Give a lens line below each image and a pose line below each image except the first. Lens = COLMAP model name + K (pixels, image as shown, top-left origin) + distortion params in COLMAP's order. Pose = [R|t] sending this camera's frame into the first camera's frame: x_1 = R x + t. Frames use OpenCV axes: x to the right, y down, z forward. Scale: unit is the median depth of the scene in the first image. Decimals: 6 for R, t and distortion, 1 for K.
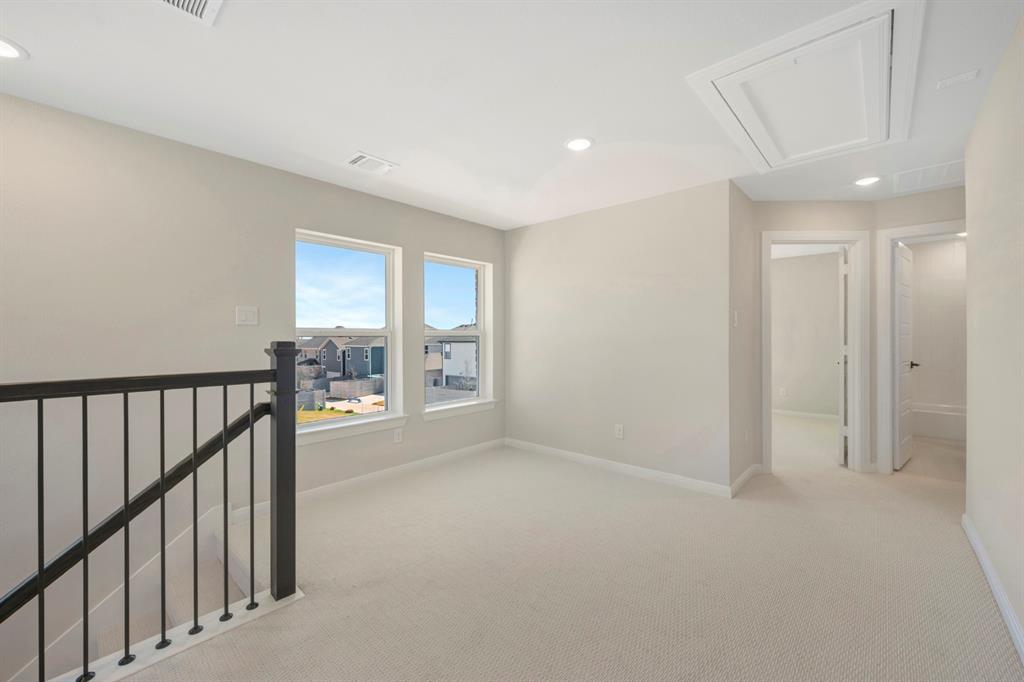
lens RADIAL K [[411.9, 0, 518.7], [0, 411.9, 341.2], [0, 0, 1]] dist [0.001437, 0.000082]
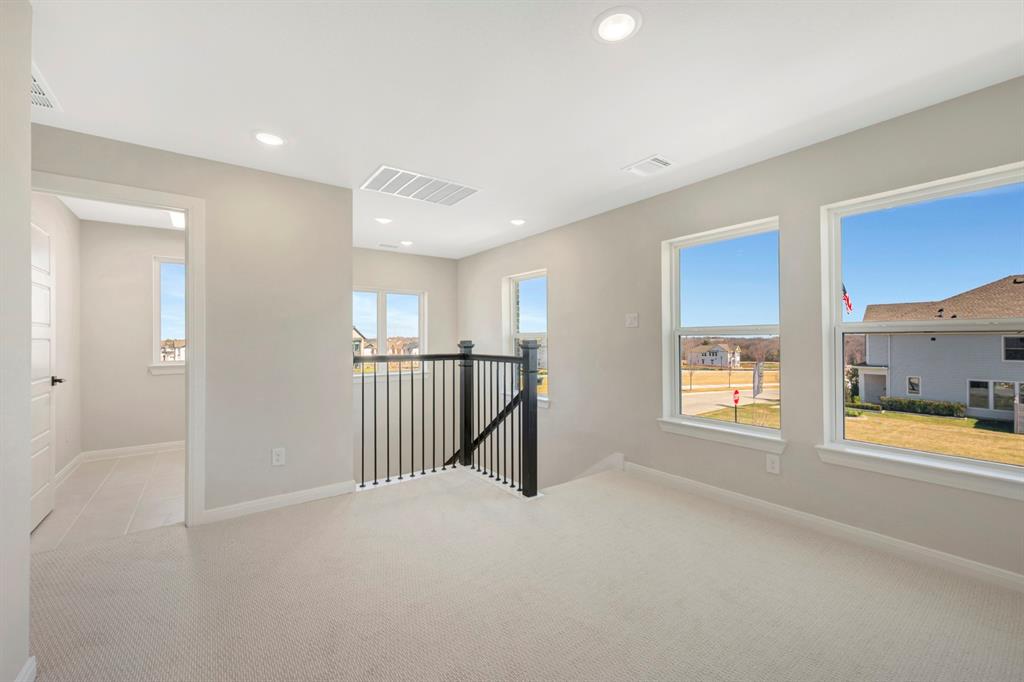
lens RADIAL K [[411.9, 0, 518.7], [0, 411.9, 341.2], [0, 0, 1]] dist [0.001437, 0.000082]
pose [[-0.212643, 0.003908, -0.977122, 1.227342], [0.002784, 0.999990, 0.003394, -0.001066], [0.977126, -0.001999, -0.212652, 1.555554]]
